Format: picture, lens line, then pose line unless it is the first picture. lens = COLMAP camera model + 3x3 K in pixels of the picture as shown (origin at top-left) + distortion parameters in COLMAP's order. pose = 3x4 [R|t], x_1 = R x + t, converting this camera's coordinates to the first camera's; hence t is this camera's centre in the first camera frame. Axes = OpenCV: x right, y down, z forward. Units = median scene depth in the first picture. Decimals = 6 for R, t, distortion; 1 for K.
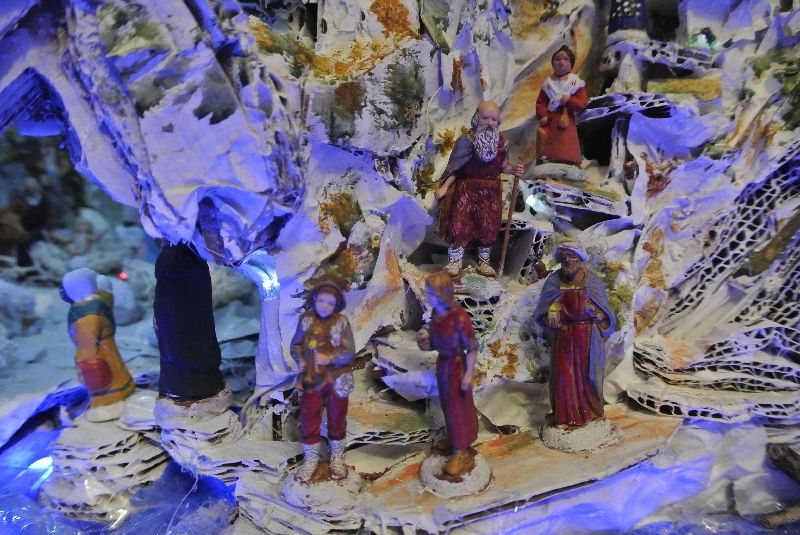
lens RADIAL K [[595.9, 0, 398.6], [0, 595.9, 278.1], [0, 0, 1]] dist [-0.084902, 0.002054]
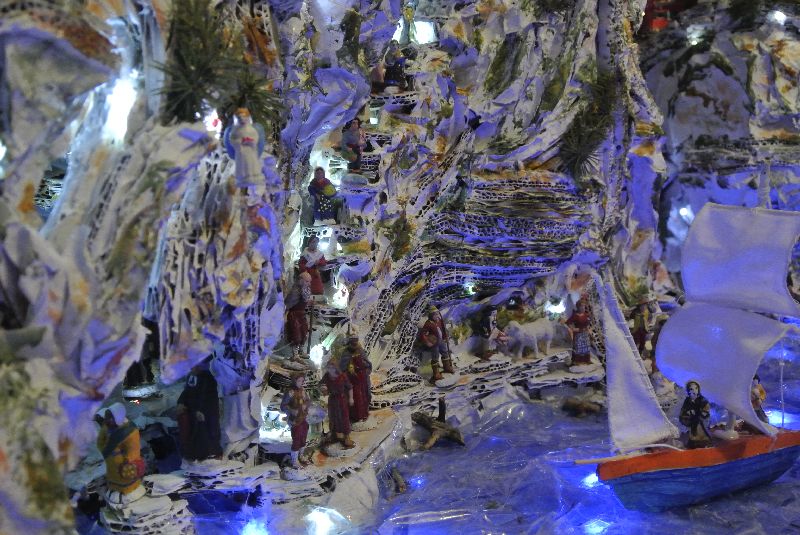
lens RADIAL K [[1053.9, 0, 400.0], [0, 1053.9, 267.5], [0, 0, 1]] dist [-0.015293, -0.035732]
pose [[0.616166, -0.116048, 0.779020, -2.253639], [0.165753, 0.986041, 0.015785, -0.293234], [-0.769978, 0.119398, 0.626800, -1.388664]]
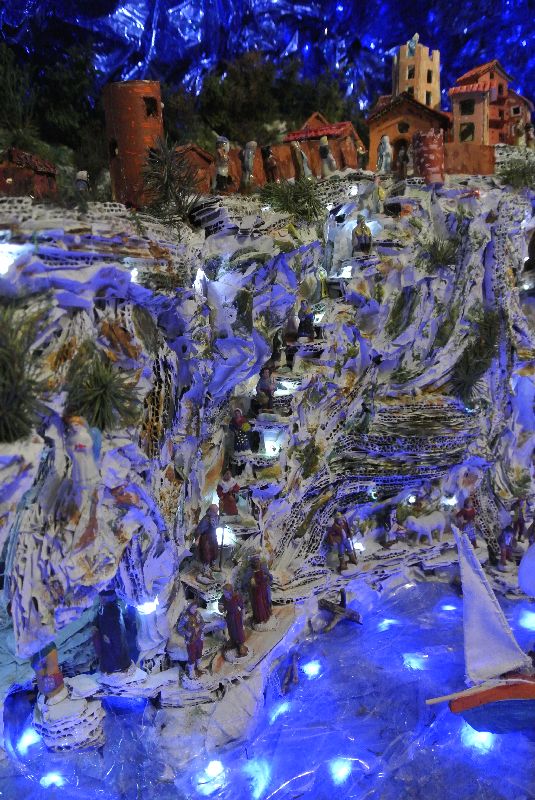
lens RADIAL K [[625.6, 0, 267.5], [0, 625.6, 400.0], [0, 0, 1]] dist [-0.100184, 0.058785]
pose [[0.770105, -0.133390, 0.623815, -1.135096], [0.169775, 0.985482, 0.001136, -0.636025], [-0.614910, 0.105033, 0.781571, -1.116248]]
